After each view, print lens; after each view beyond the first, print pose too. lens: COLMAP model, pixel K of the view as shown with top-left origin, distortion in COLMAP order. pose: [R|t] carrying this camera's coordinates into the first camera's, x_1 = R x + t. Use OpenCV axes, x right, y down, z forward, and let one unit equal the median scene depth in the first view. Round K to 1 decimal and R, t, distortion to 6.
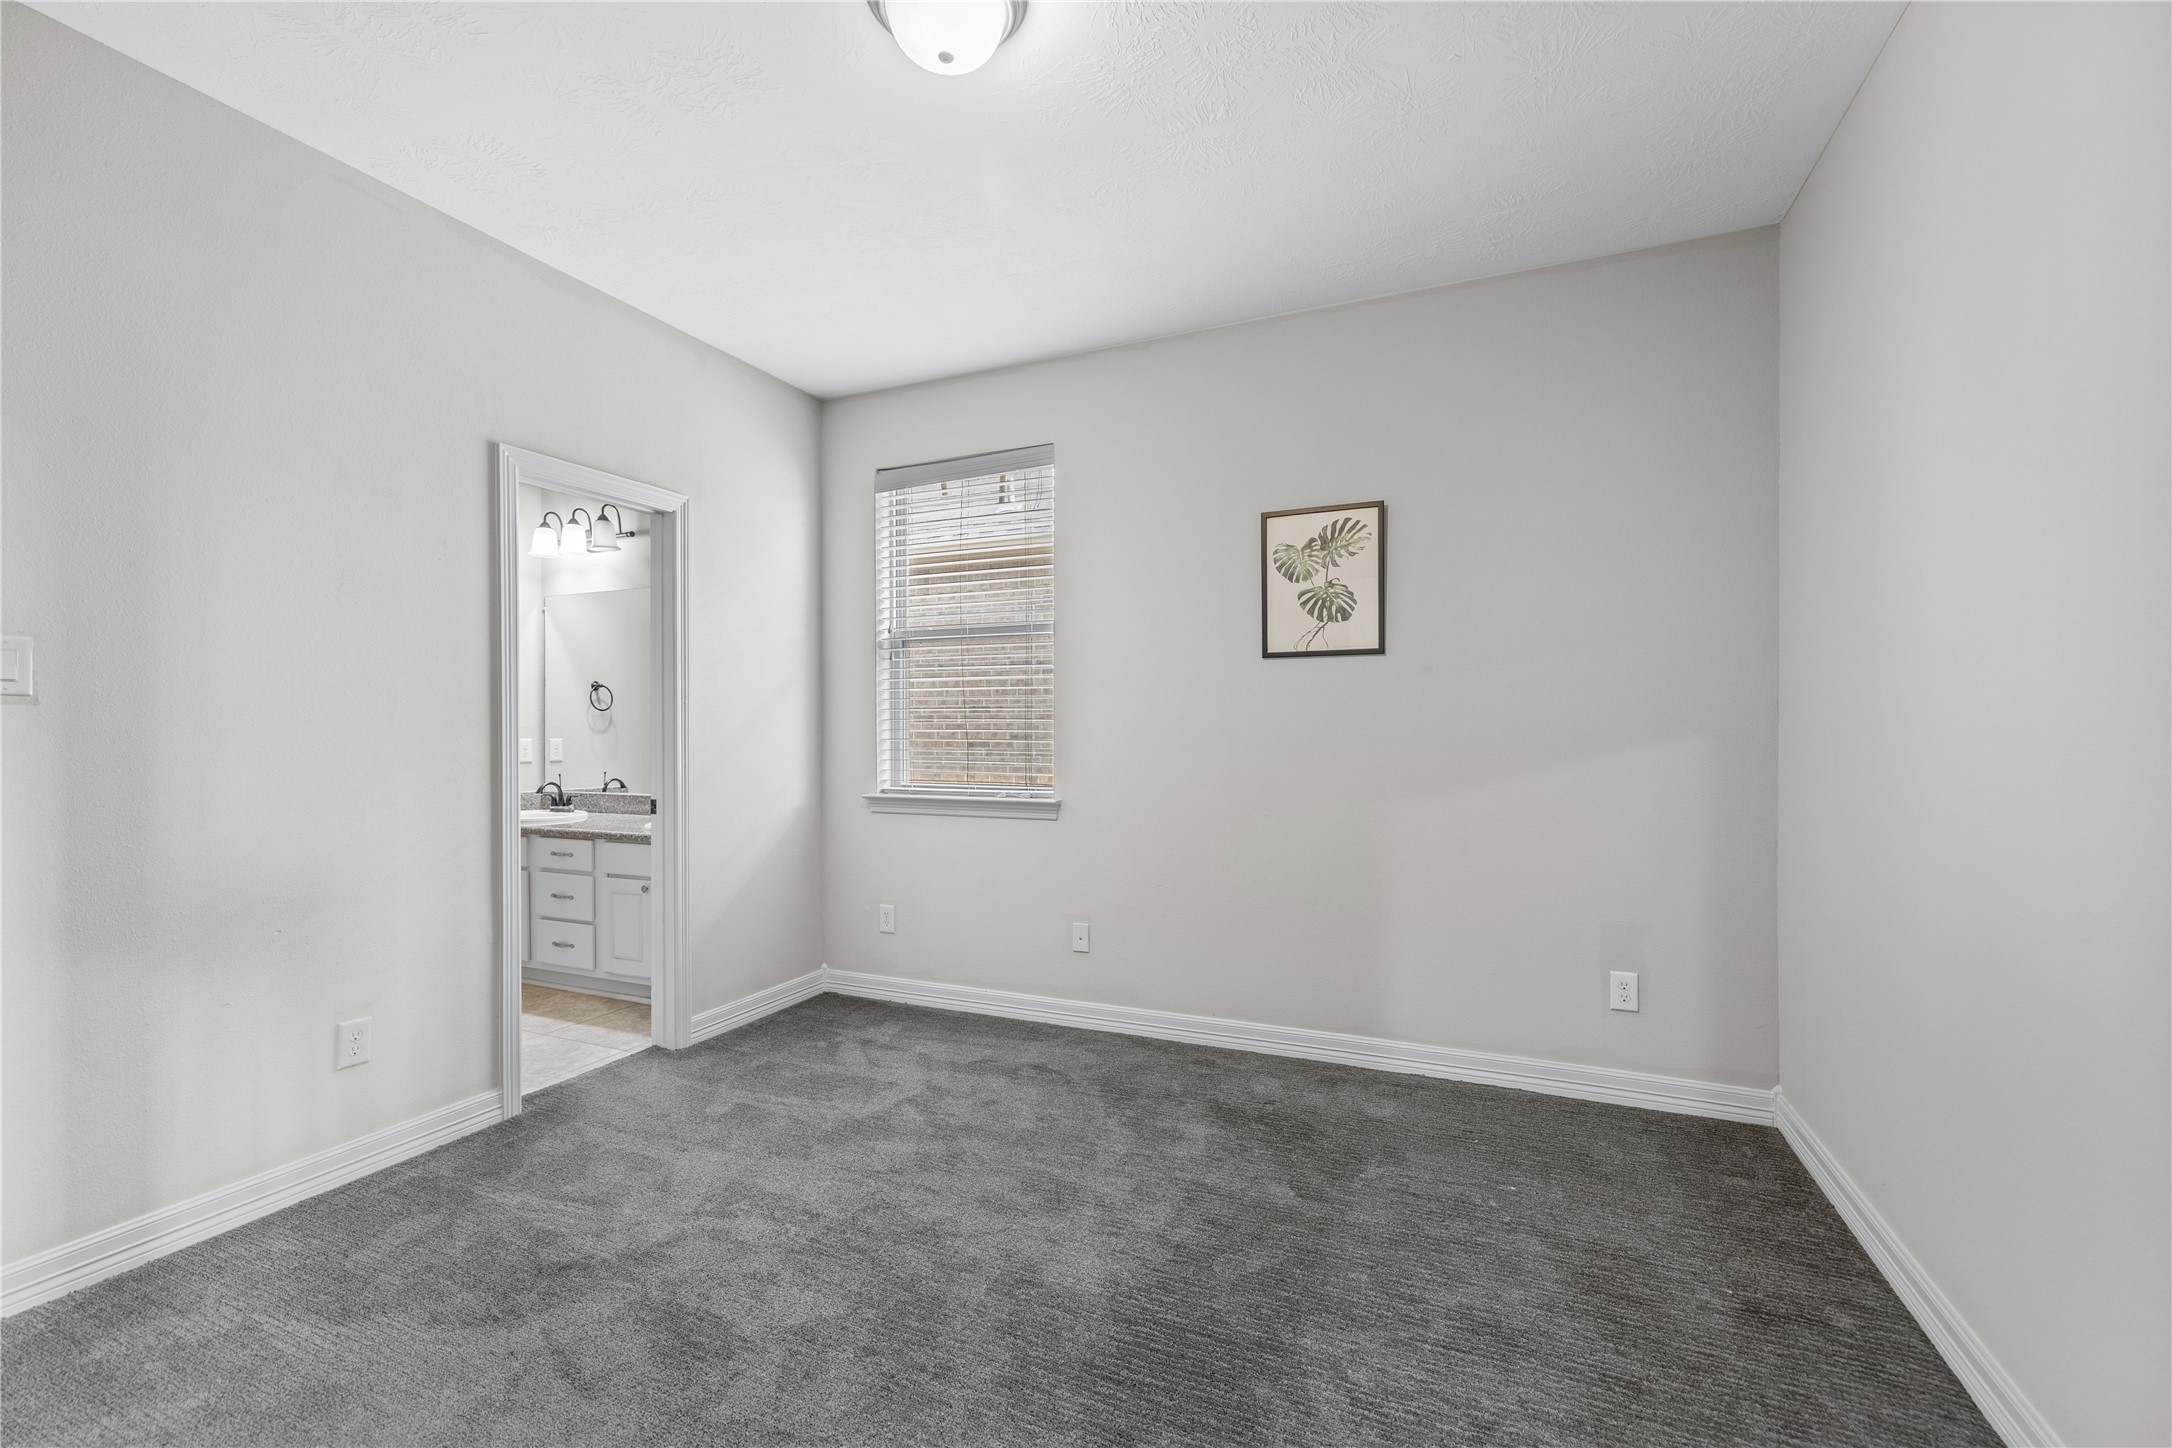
lens RADIAL K [[912.3, 0, 1076.6], [0, 912.3, 723.8], [0, 0, 1]] dist [-0.000440, -0.000149]
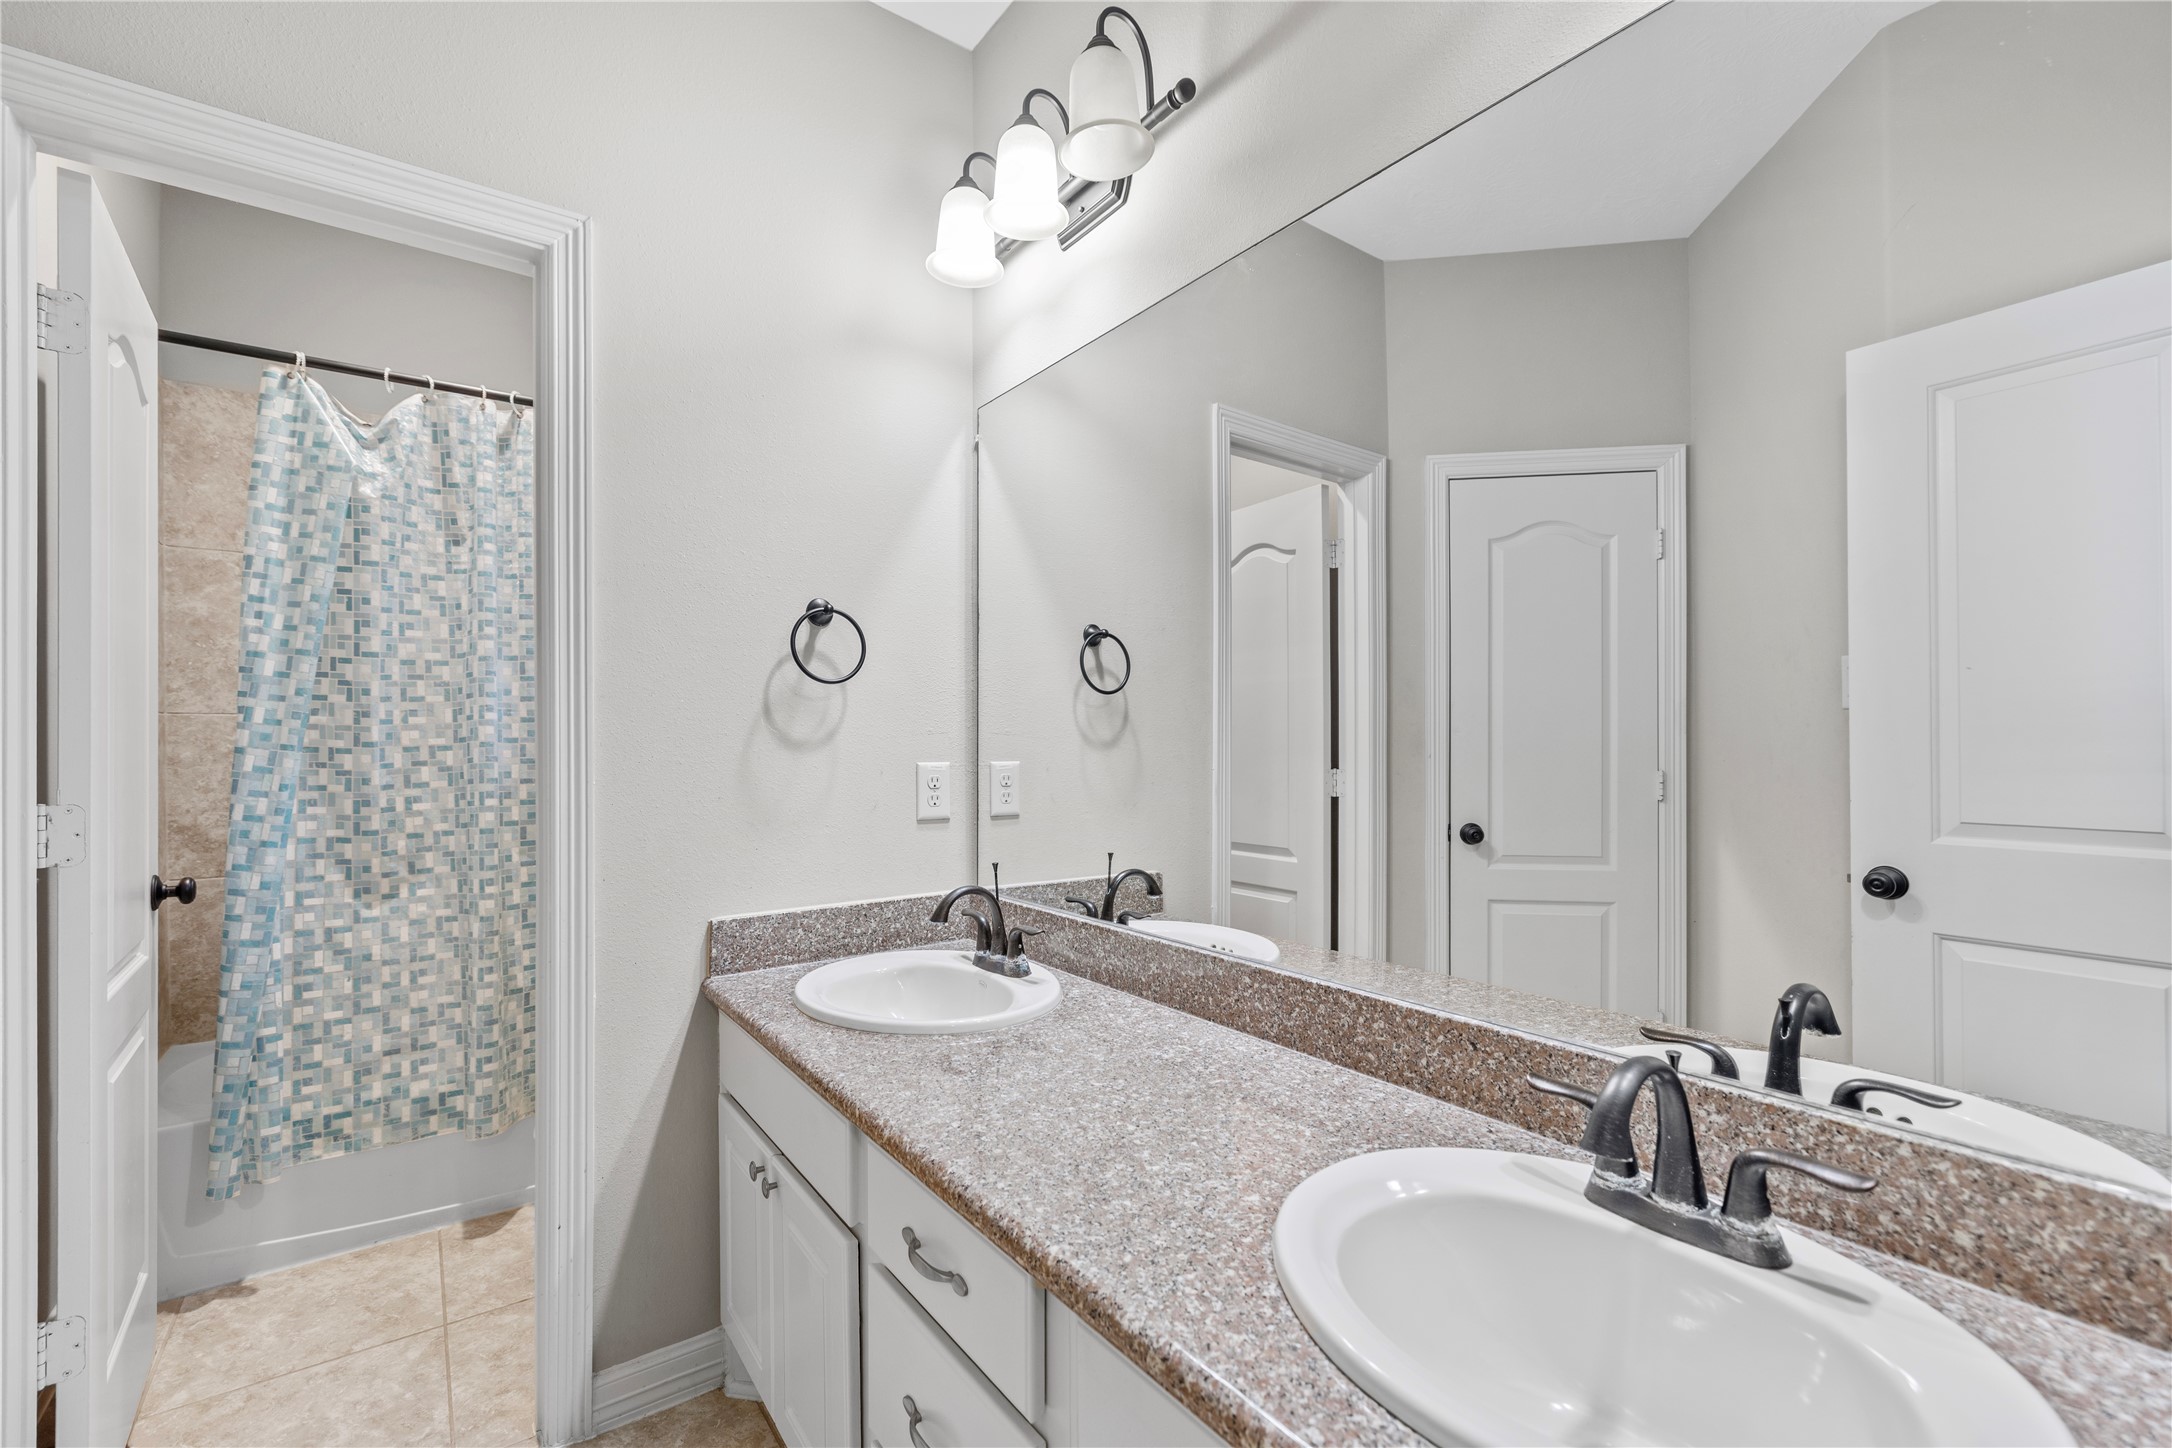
lens RADIAL K [[912.3, 0, 1076.6], [0, 912.3, 723.8], [0, 0, 1]] dist [-0.000440, -0.000149]
pose [[0.867285, -0.007703, -0.497752, -0.343837], [-0.000872, 0.999855, -0.016994, 0.007277], [0.497811, 0.015173, 0.867153, 0.669204]]
